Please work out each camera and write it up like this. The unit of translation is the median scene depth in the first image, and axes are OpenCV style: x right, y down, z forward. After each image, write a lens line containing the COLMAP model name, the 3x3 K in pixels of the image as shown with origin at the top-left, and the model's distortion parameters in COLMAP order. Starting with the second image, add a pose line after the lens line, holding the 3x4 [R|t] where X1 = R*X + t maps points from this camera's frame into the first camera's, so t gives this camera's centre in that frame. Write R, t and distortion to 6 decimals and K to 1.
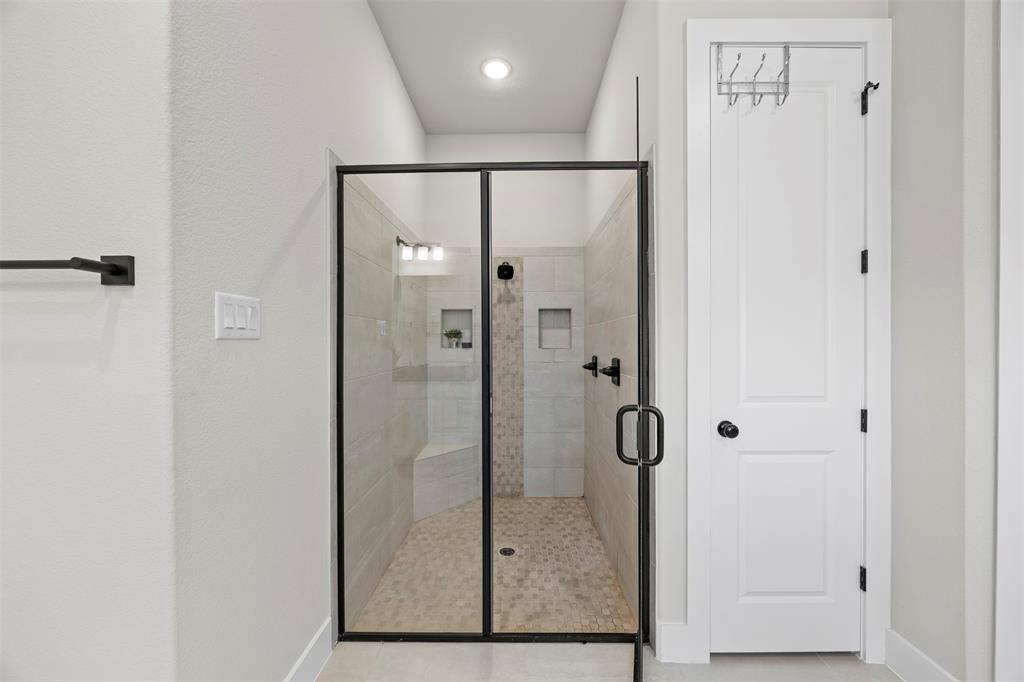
lens RADIAL K [[394.3, 0, 517.8], [0, 394.3, 334.5], [0, 0, 1]] dist [-0.010463, -0.000035]
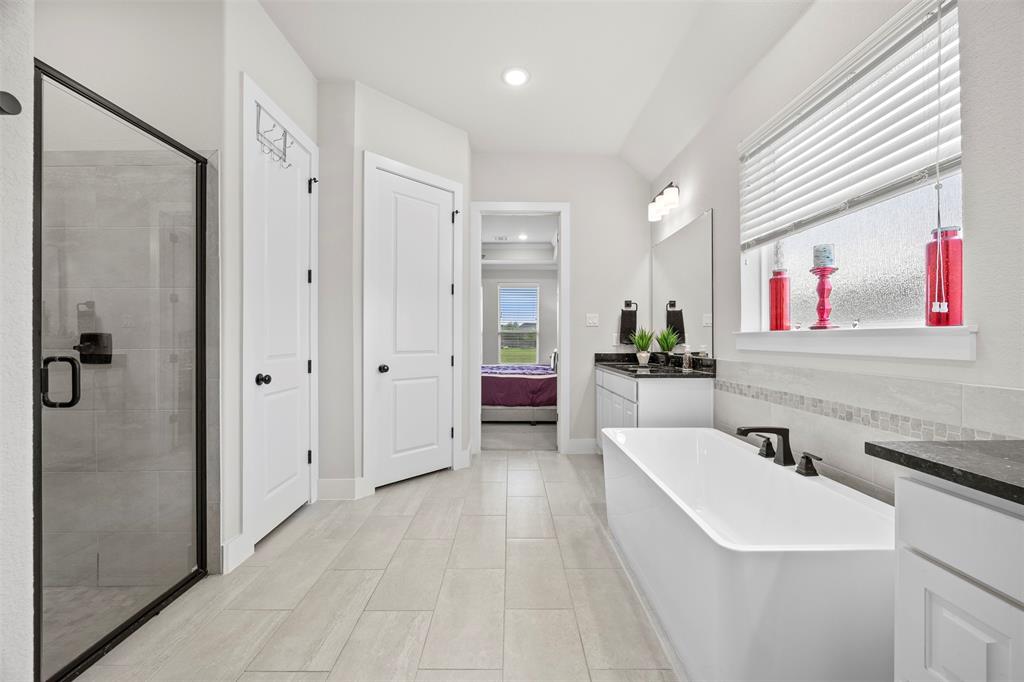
lens RADIAL K [[390.1, 0, 507.5], [0, 390.1, 335.7], [0, 0, 1]] dist [-0.010598, -0.000078]
pose [[-0.017427, 0.013179, 0.999761, -0.864221], [-0.001931, 0.999911, -0.013214, 0.098452], [-0.999846, -0.002161, -0.017400, 0.137737]]
